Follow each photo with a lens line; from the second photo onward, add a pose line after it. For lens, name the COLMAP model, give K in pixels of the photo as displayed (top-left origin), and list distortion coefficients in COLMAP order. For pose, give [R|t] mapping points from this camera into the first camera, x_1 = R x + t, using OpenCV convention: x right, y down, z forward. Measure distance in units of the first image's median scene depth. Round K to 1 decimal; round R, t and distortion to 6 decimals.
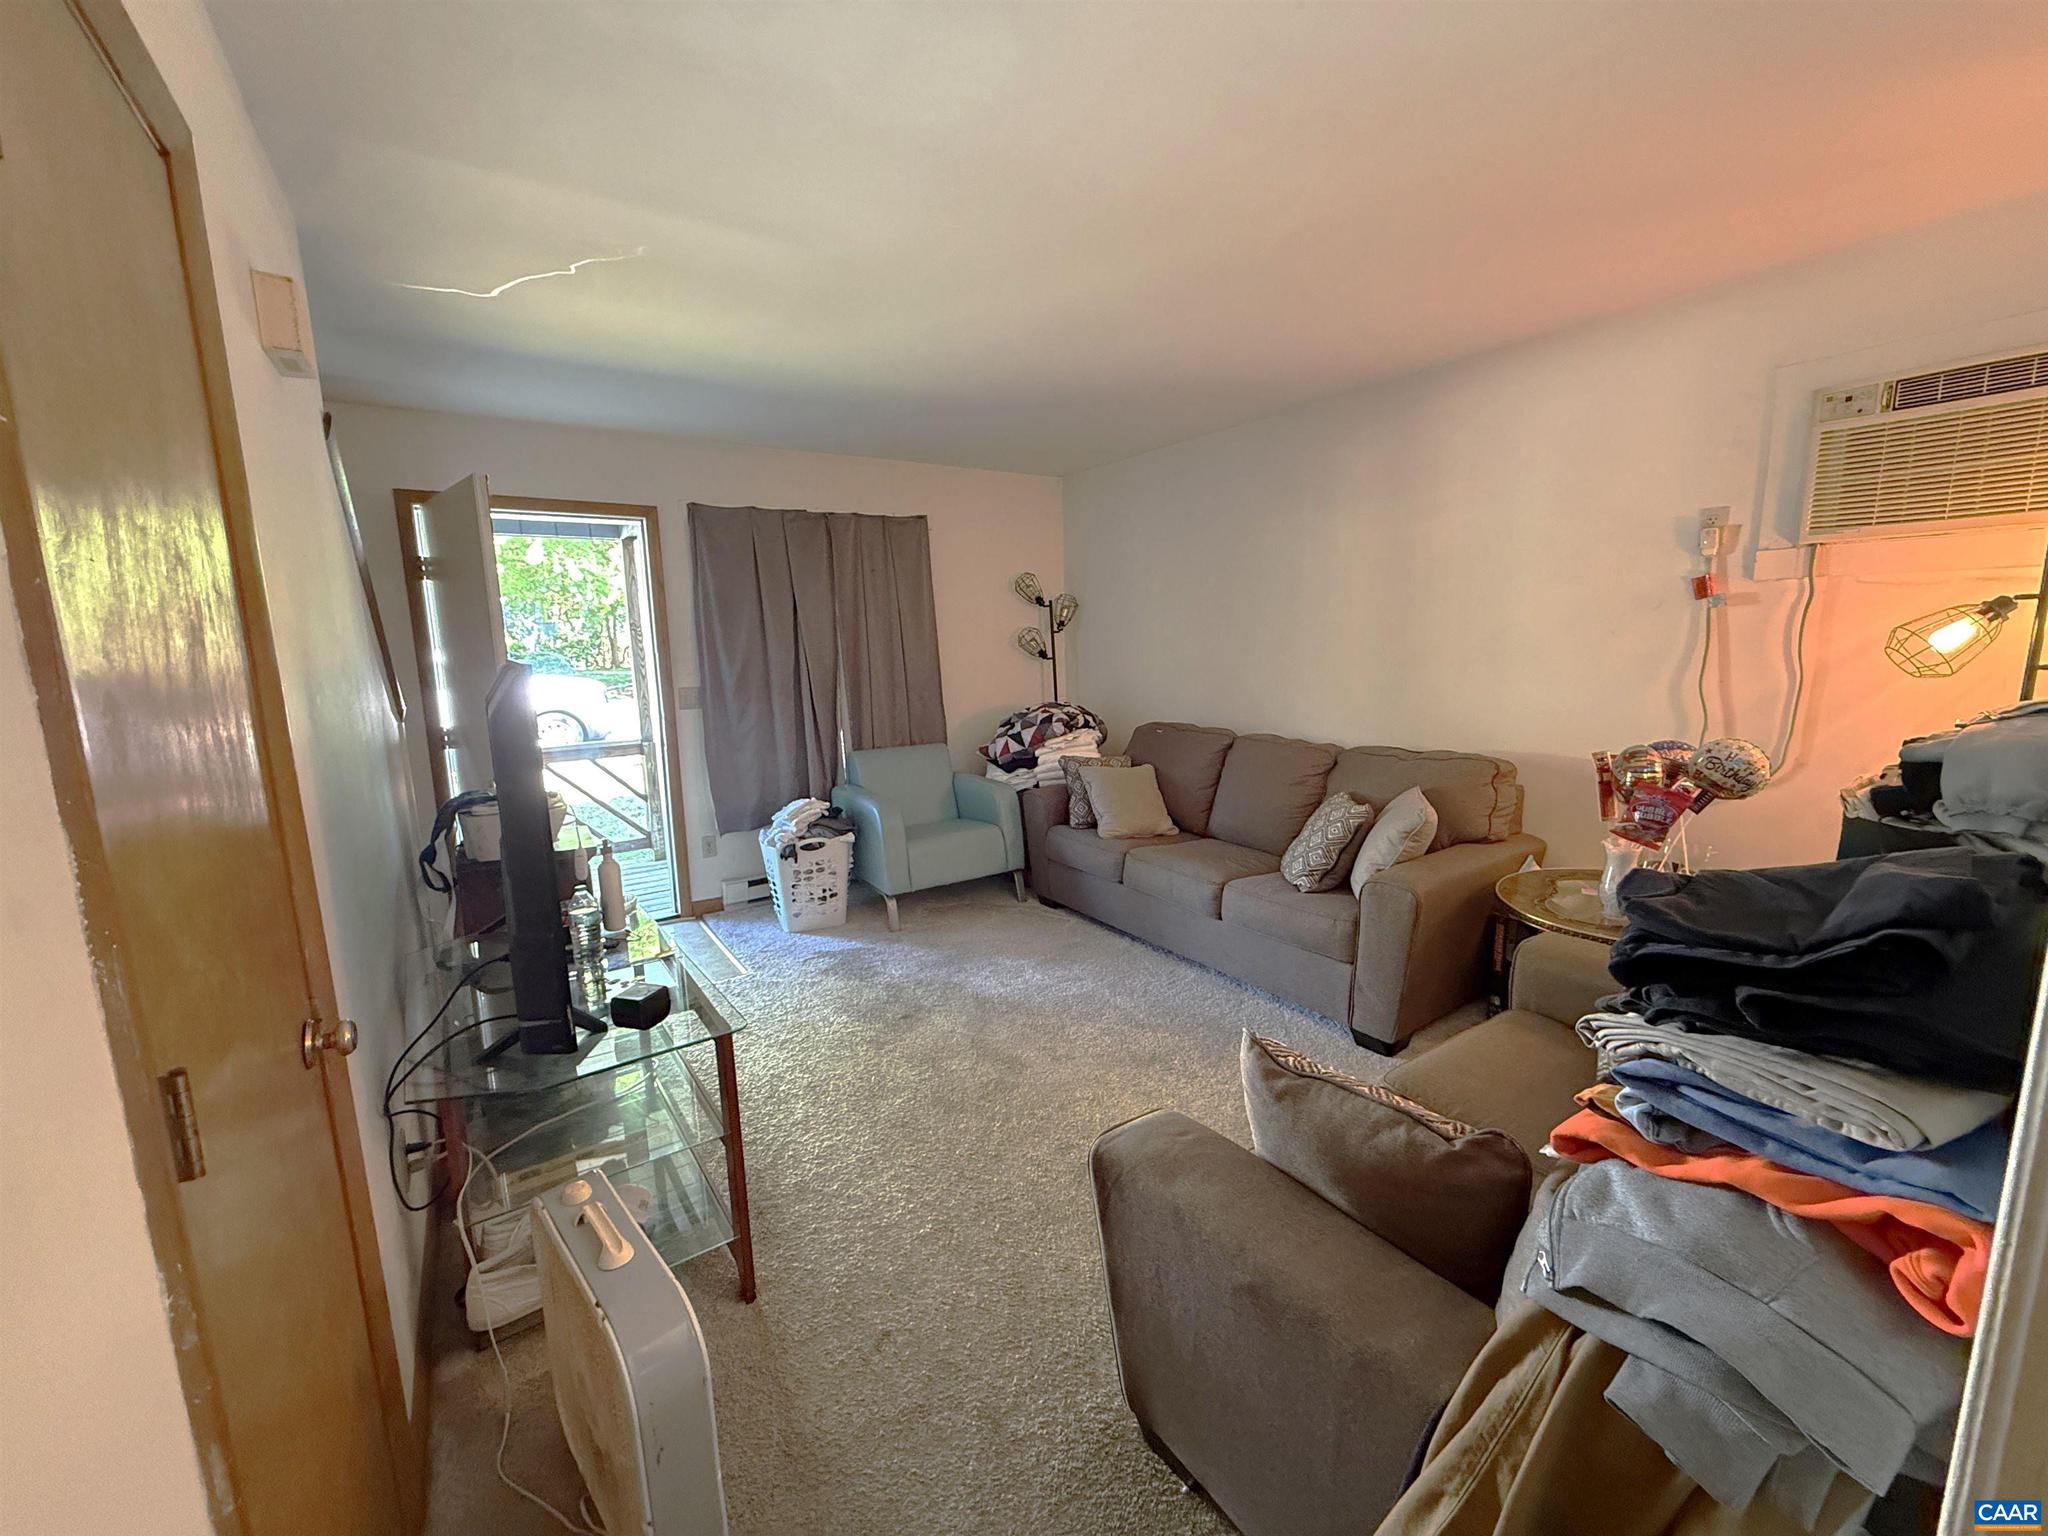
lens RADIAL K [[816.8, 0, 1021.5], [0, 816.8, 764.2], [0, 0, 1]] dist [0.000865, 0.000135]
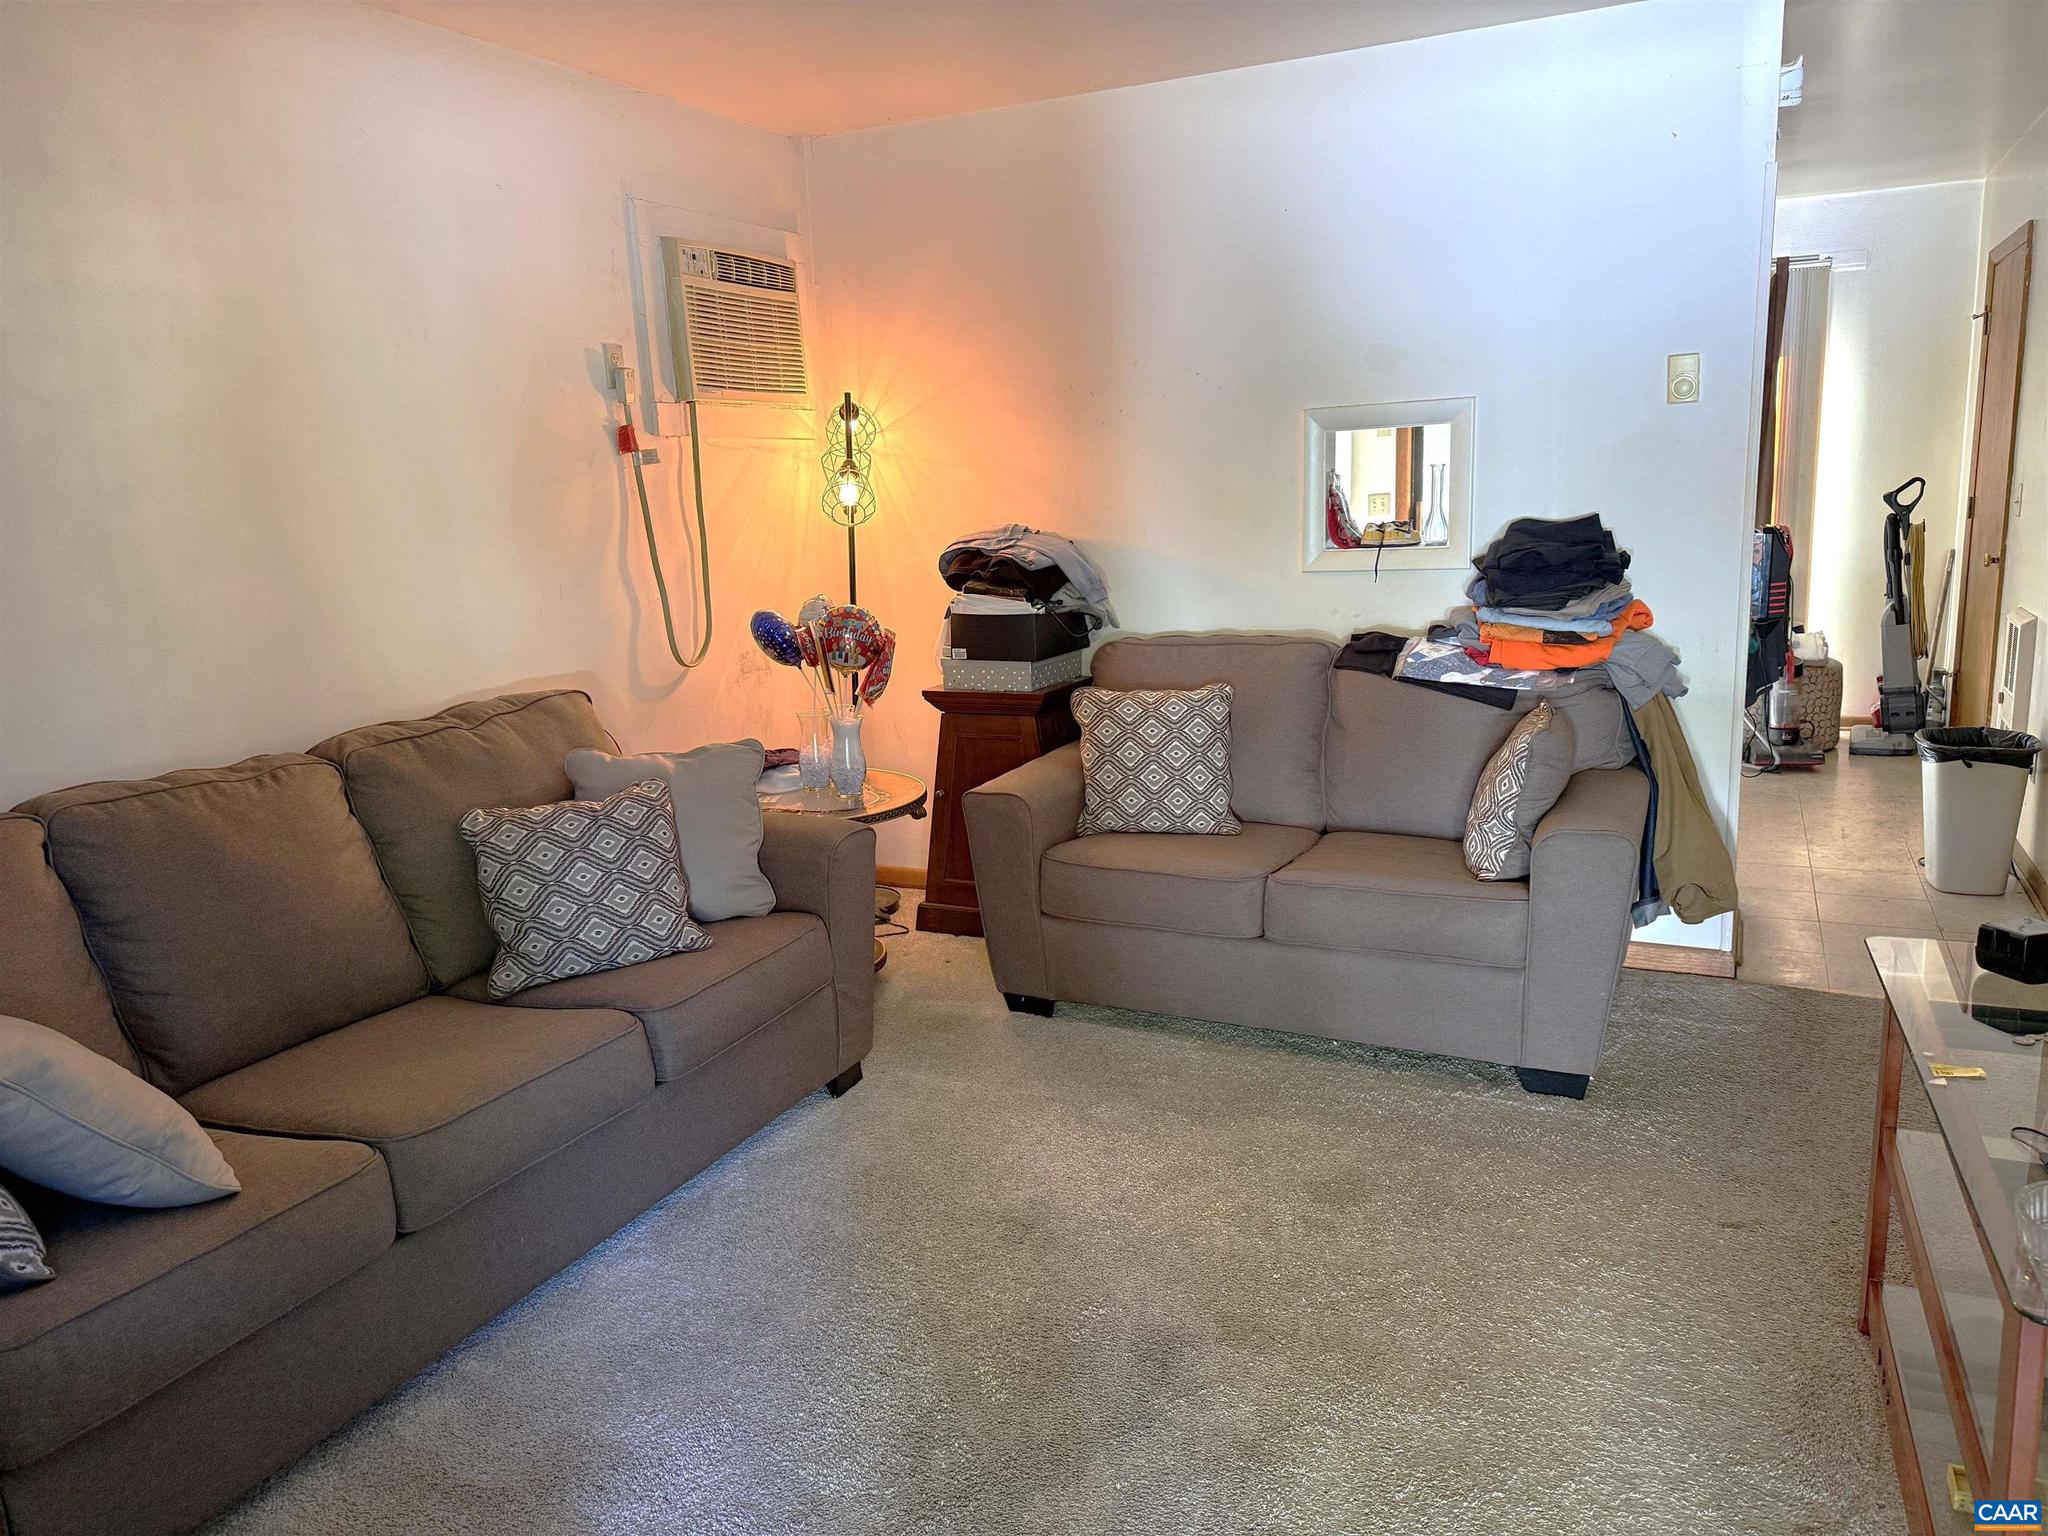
lens RADIAL K [[1431.3, 0, 1025.5], [0, 1431.3, 773.2], [0, 0, 1]] dist [-0.003978, -0.002896]
pose [[-0.474762, -0.125205, 0.871163, -0.691842], [0.190952, 0.951598, 0.240830, -0.171422], [-0.859150, 0.280687, -0.427874, 1.412749]]
